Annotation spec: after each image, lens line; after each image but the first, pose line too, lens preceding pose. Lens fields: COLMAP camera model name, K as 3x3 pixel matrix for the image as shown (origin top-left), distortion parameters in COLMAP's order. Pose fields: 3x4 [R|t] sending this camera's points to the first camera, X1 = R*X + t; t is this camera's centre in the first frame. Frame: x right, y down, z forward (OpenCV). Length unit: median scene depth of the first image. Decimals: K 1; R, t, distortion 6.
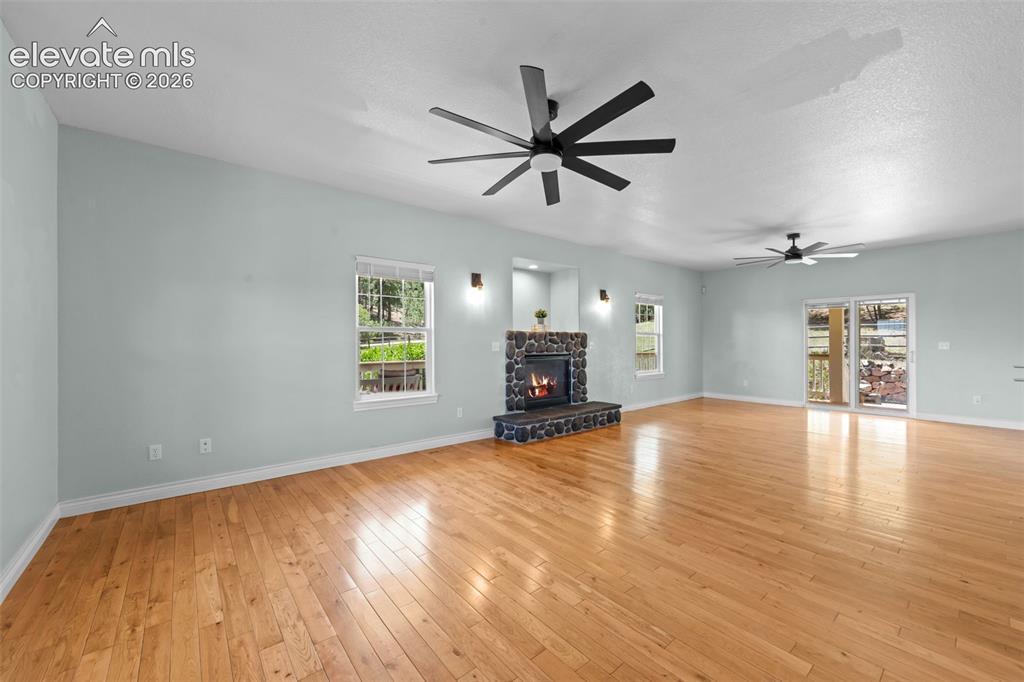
lens RADIAL K [[402.7, 0, 515.1], [0, 402.7, 343.3], [0, 0, 1]] dist [-0.006867, -0.000198]
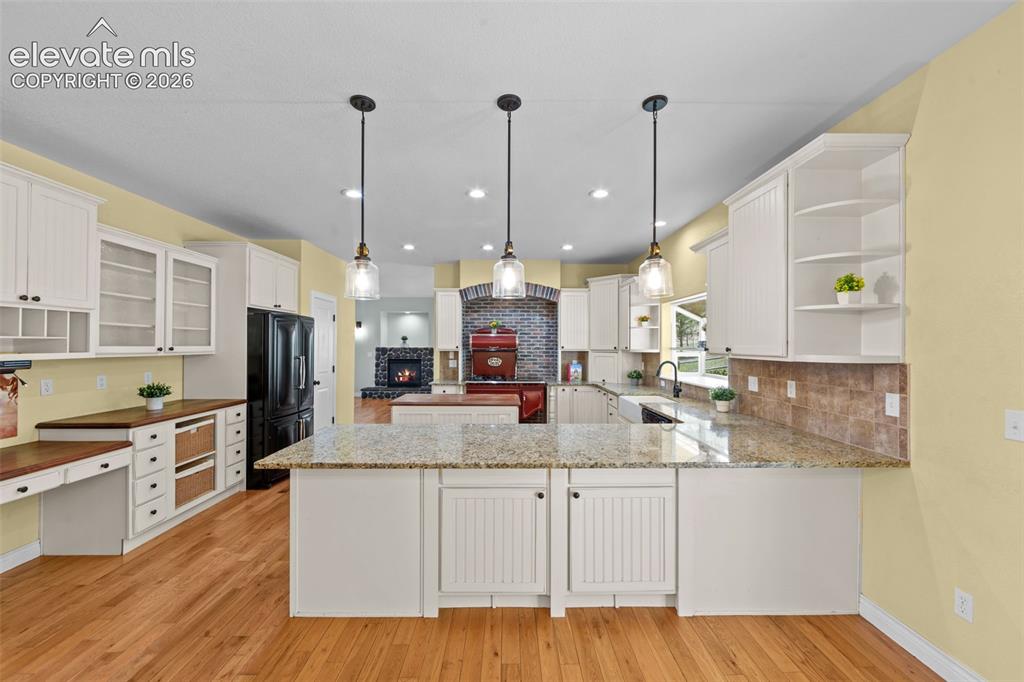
lens RADIAL K [[402.7, 0, 515.4], [0, 402.7, 344.0], [0, 0, 1]] dist [-0.006867, -0.000198]
pose [[0.777677, 0.005169, -0.628642, 1.750315], [-0.008785, 0.999958, -0.002646, -0.045230], [0.628602, 0.007580, 0.777690, -0.160982]]
